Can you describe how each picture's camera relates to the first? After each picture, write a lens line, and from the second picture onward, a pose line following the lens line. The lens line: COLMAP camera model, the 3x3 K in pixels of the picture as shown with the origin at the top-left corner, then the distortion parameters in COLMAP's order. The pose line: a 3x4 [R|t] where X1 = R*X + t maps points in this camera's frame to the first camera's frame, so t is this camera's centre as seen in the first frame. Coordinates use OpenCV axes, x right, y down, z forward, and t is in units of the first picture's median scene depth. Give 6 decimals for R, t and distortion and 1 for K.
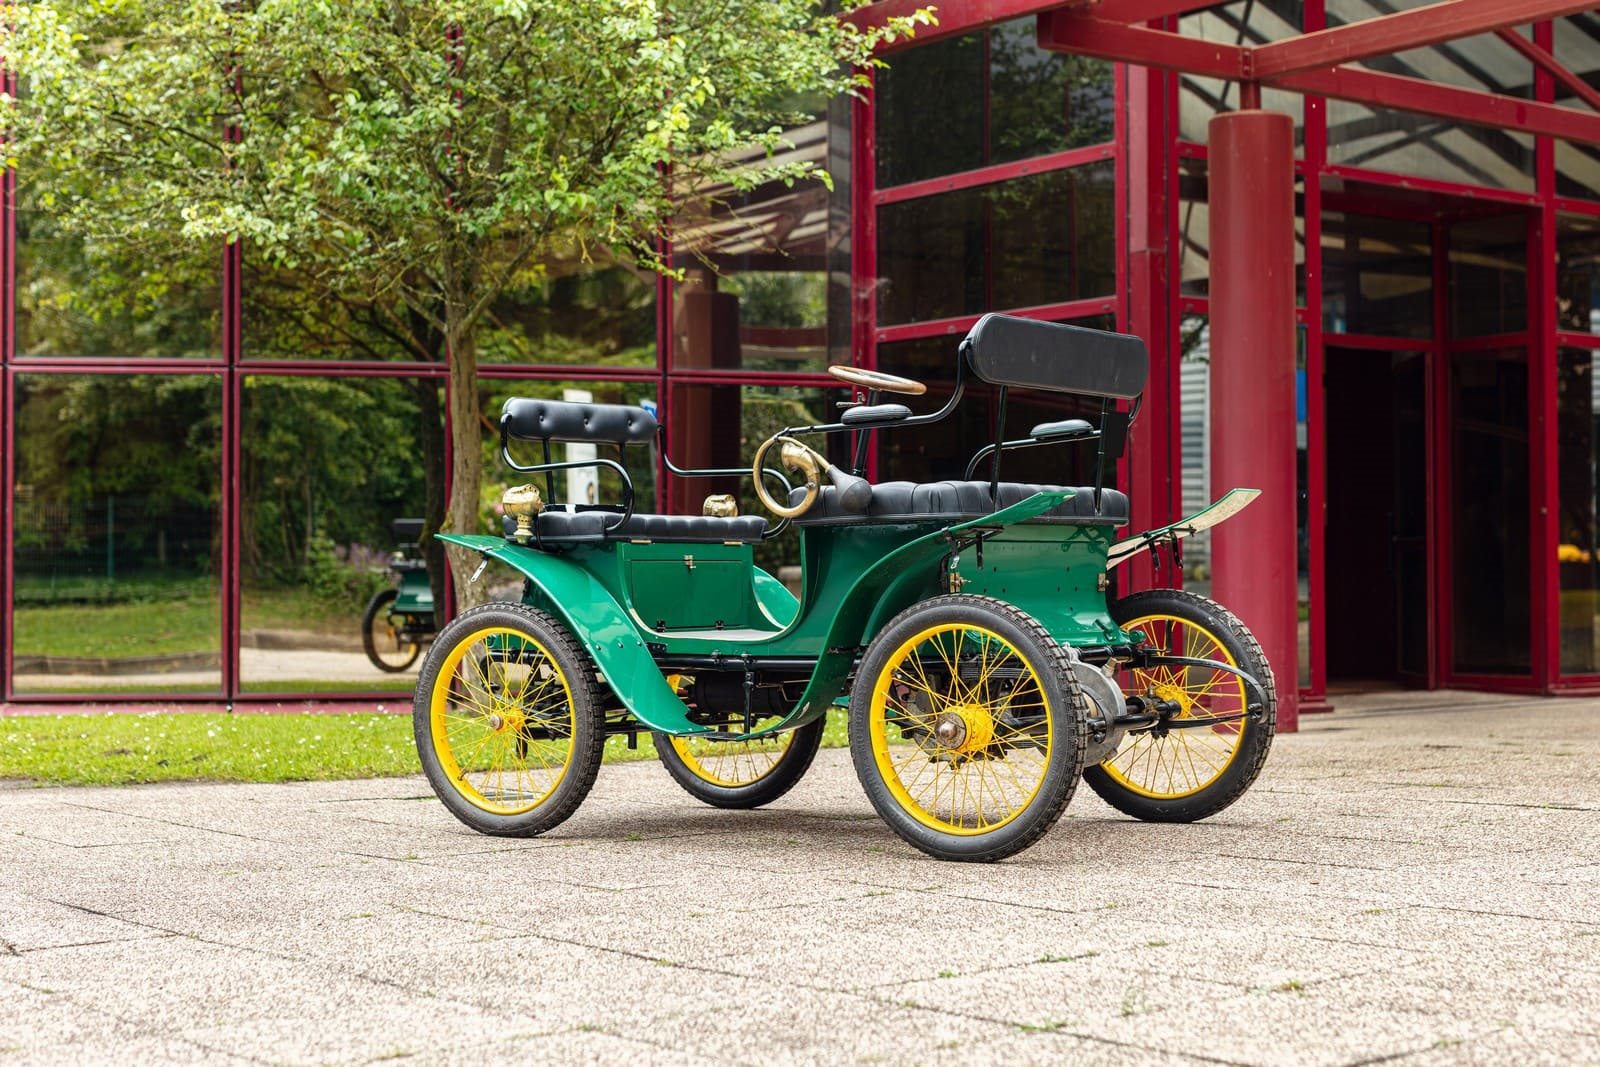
lens RADIAL K [[2466.8, 0, 805.7], [0, 2466.8, 515.6], [0, 0, 1]] dist [-0.006341, 0.009780]
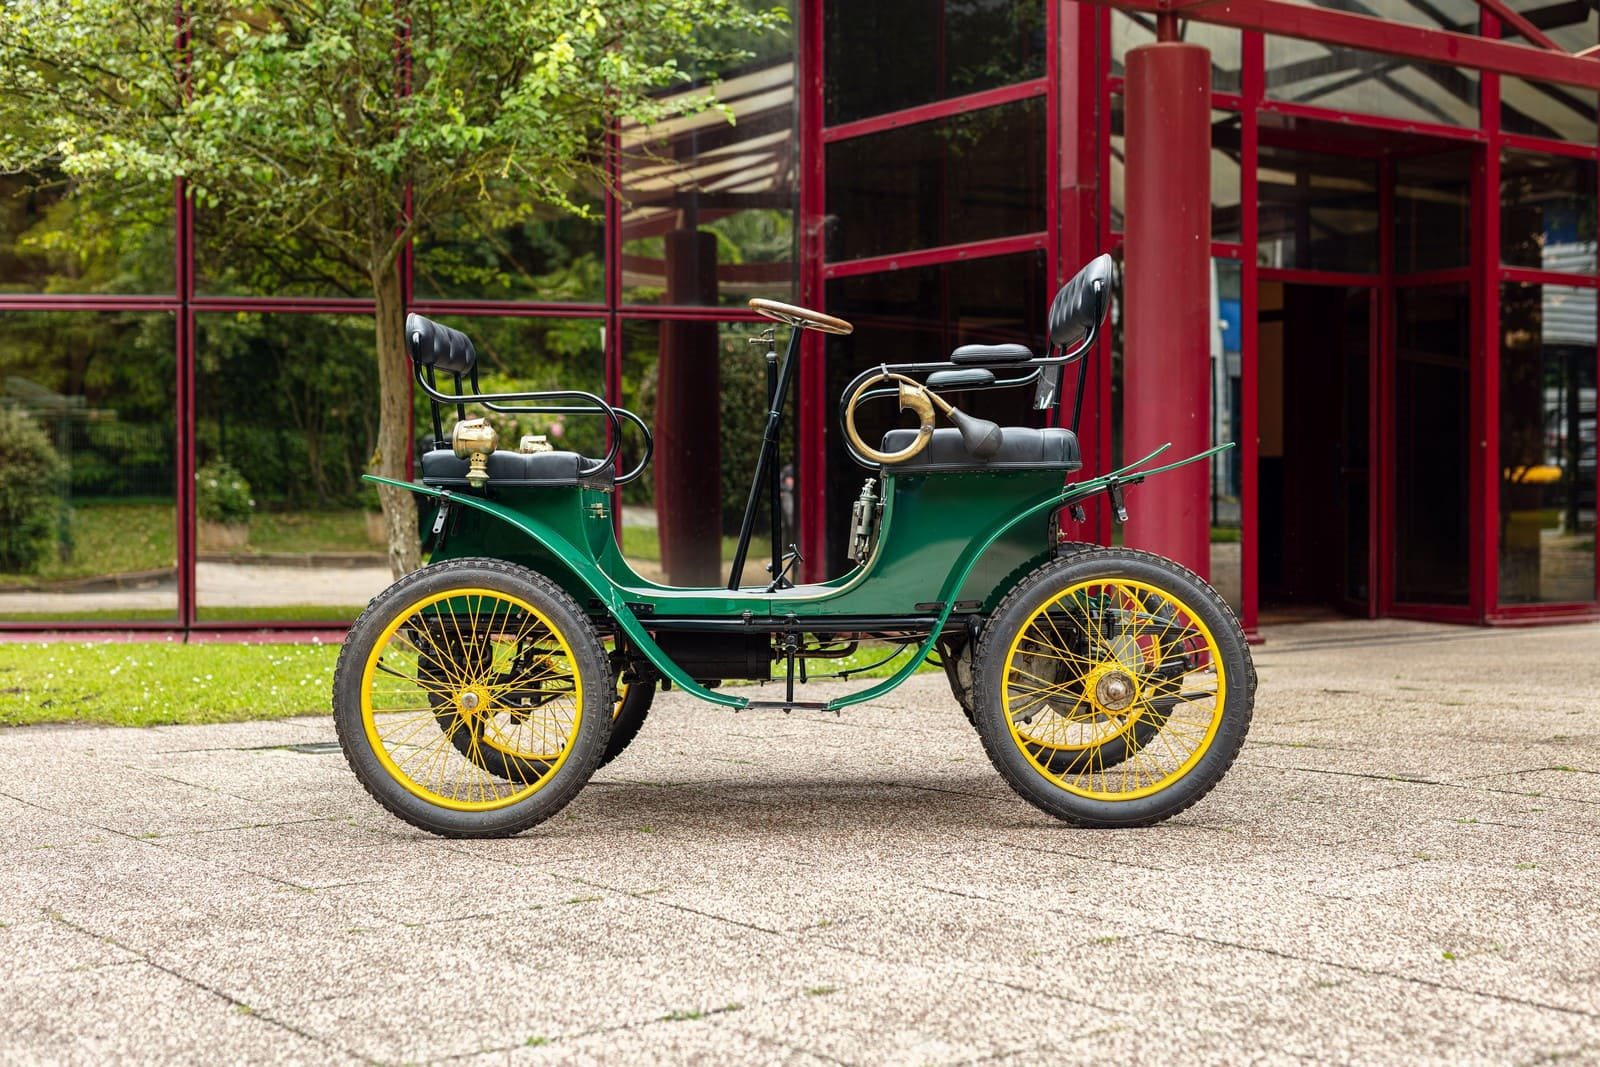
lens RADIAL K [[2241.2, 0, 803.7], [0, 2241.2, 536.2], [0, 0, 1]] dist [-0.008116, 0.031917]
pose [[0.999531, 0.002065, -0.030567, 0.060992], [-0.000678, 0.998972, 0.045330, -0.007299], [0.030629, -0.045288, 0.998504, 0.088357]]
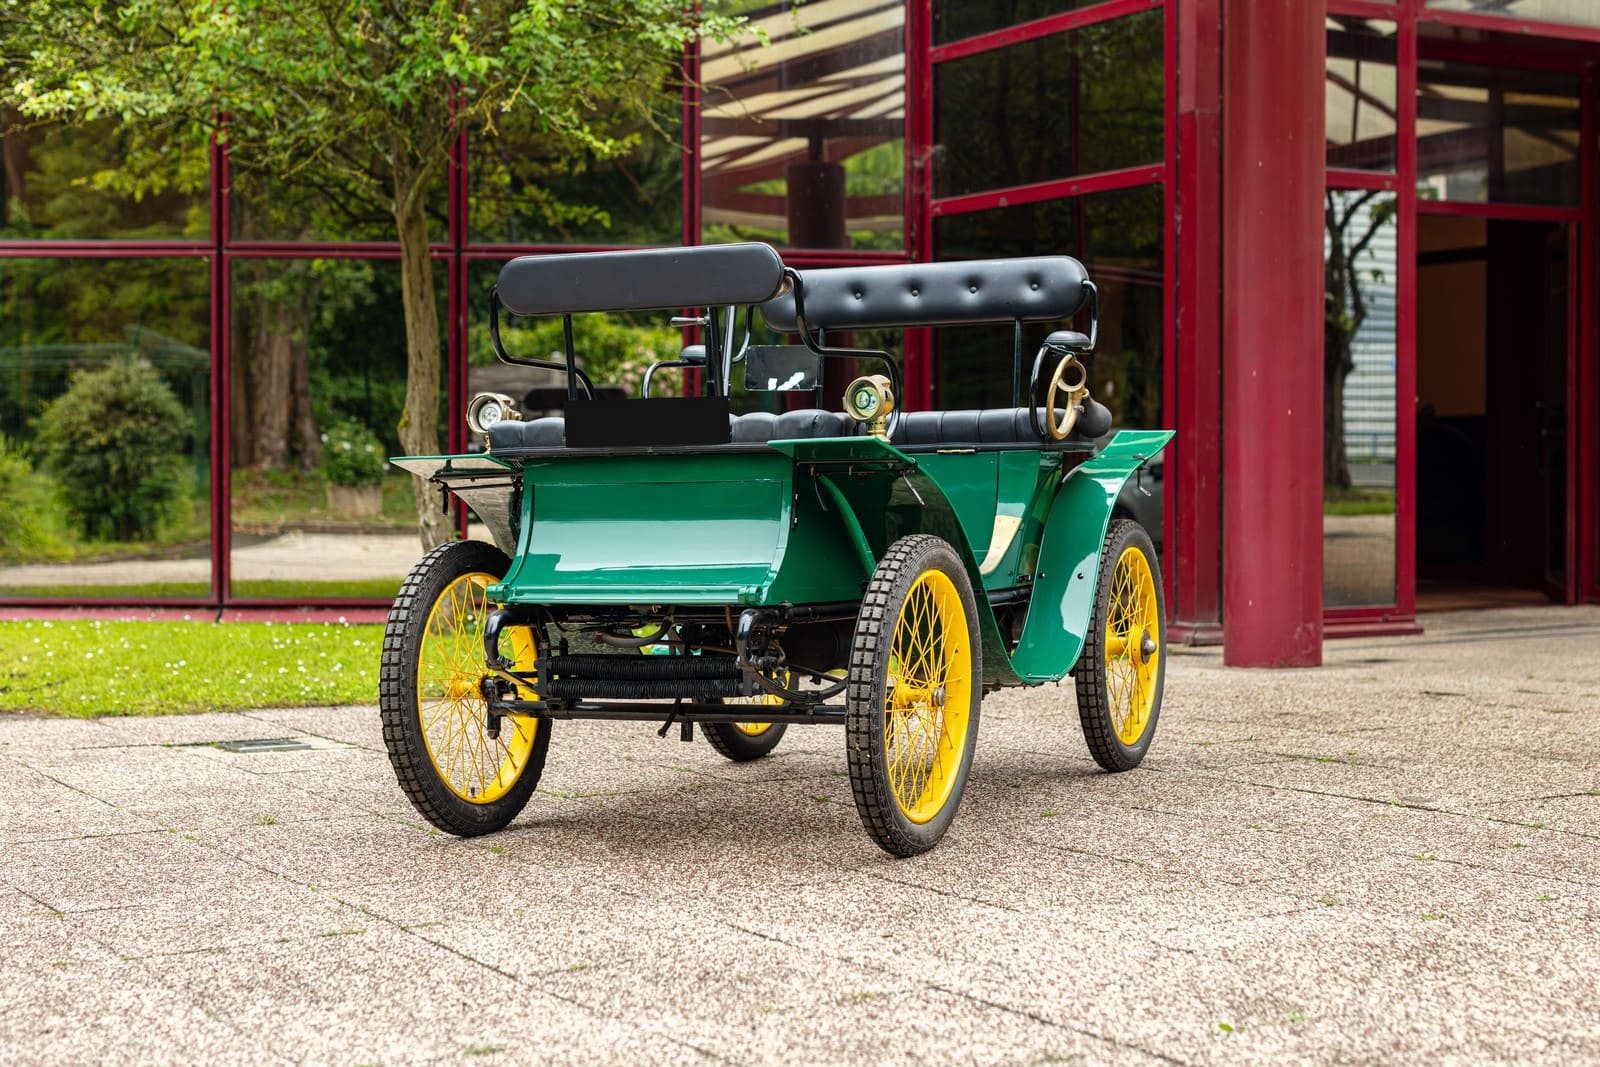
lens RADIAL K [[2504.0, 0, 807.1], [0, 2504.0, 488.6], [0, 0, 1]] dist [-0.003859, -0.001093]
pose [[0.991577, 0.005708, -0.129395, 0.128934], [-0.000285, 0.999122, 0.041895, -0.011241], [0.129520, -0.041505, 0.990708, 0.100830]]
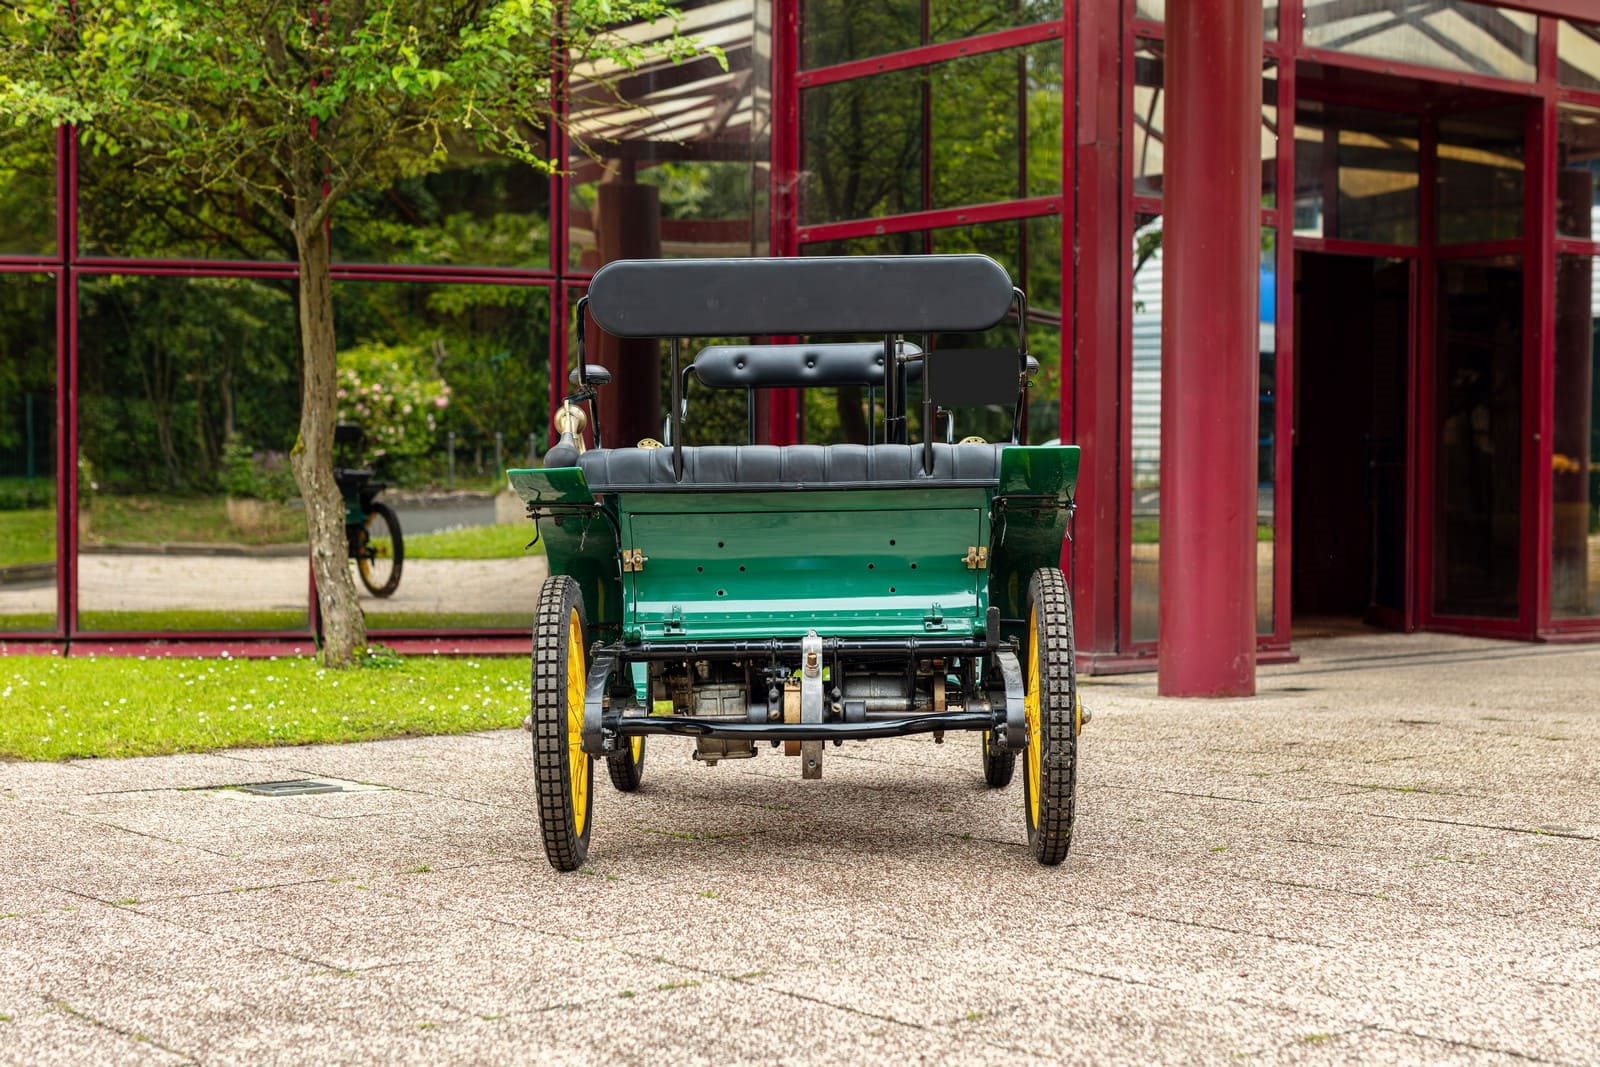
lens RADIAL K [[2527.6, 0, 800.7], [0, 2527.6, 539.6], [0, 0, 1]] dist [-0.008606, 0.022334]
pose [[0.999916, 0.008067, 0.010186, 0.026505], [-0.008582, 0.998635, 0.051527, -0.012424], [-0.009757, -0.051610, 0.998620, 0.098562]]
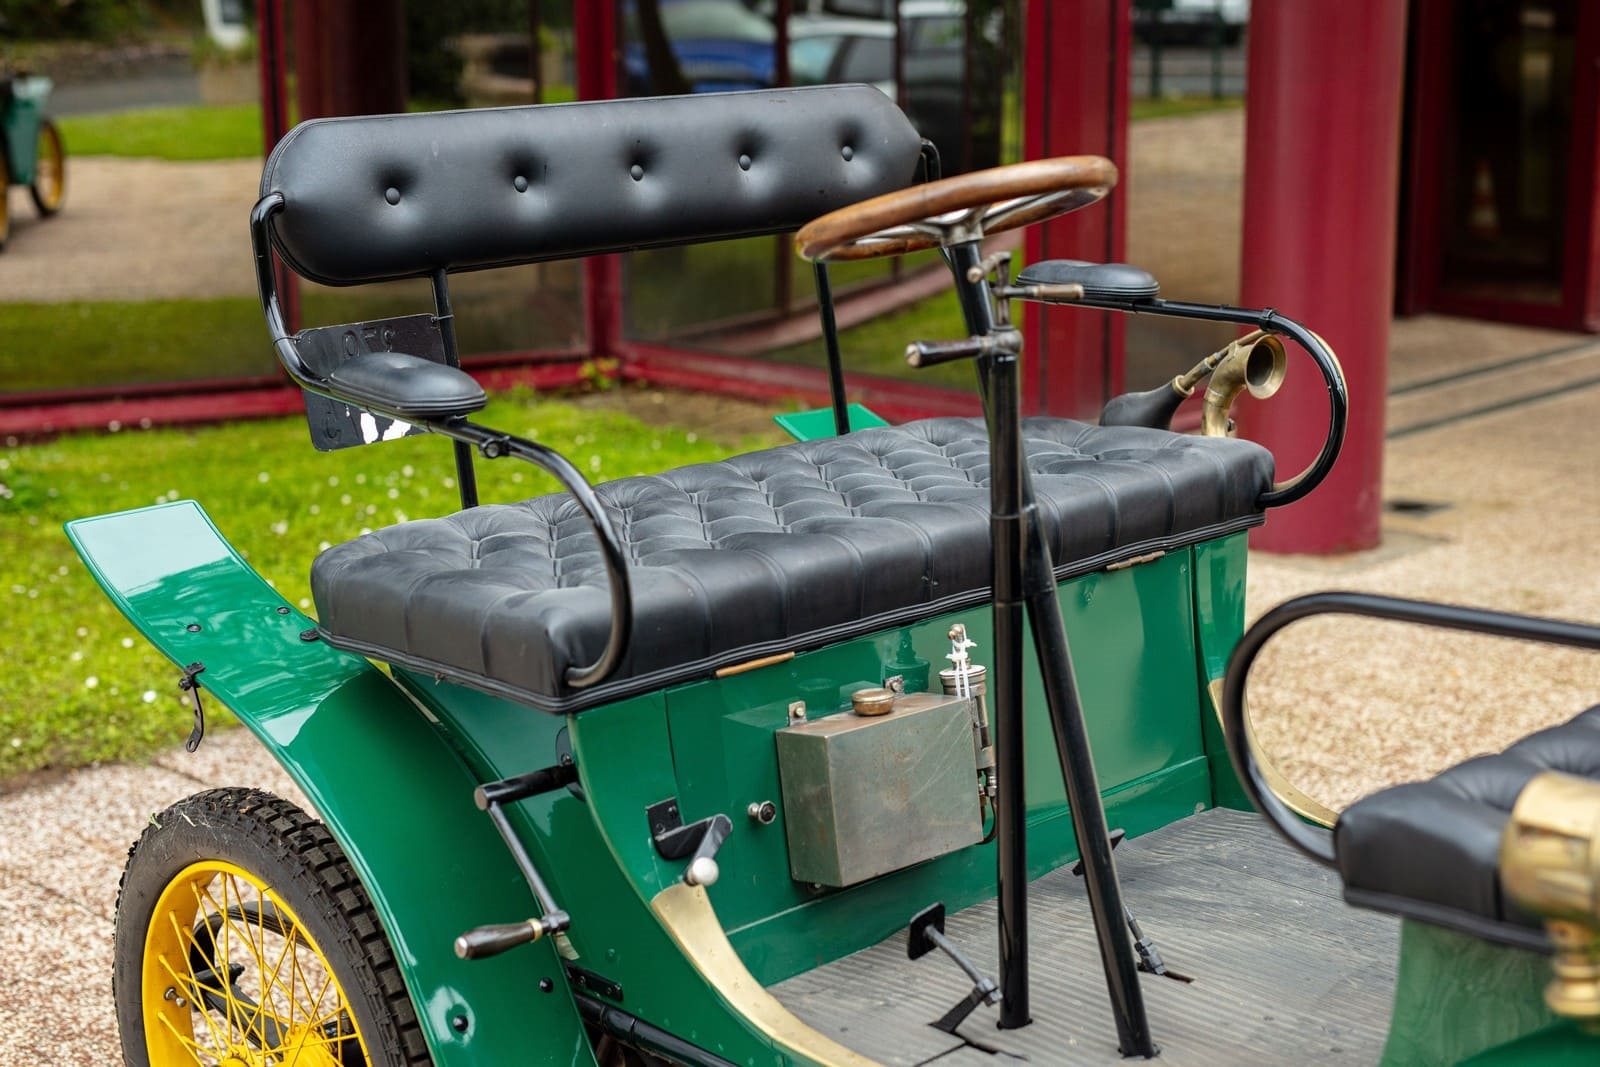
lens RADIAL K [[2412.8, 0, 799.3], [0, 2412.8, 533.6], [0, 0, 1]] dist [0.008066, 0.000571]
pose [[0.991859, -0.035509, 0.122293, -0.004953], [0.003894, 0.968346, 0.249583, -0.054629], [-0.127284, -0.247074, 0.960600, 0.452691]]
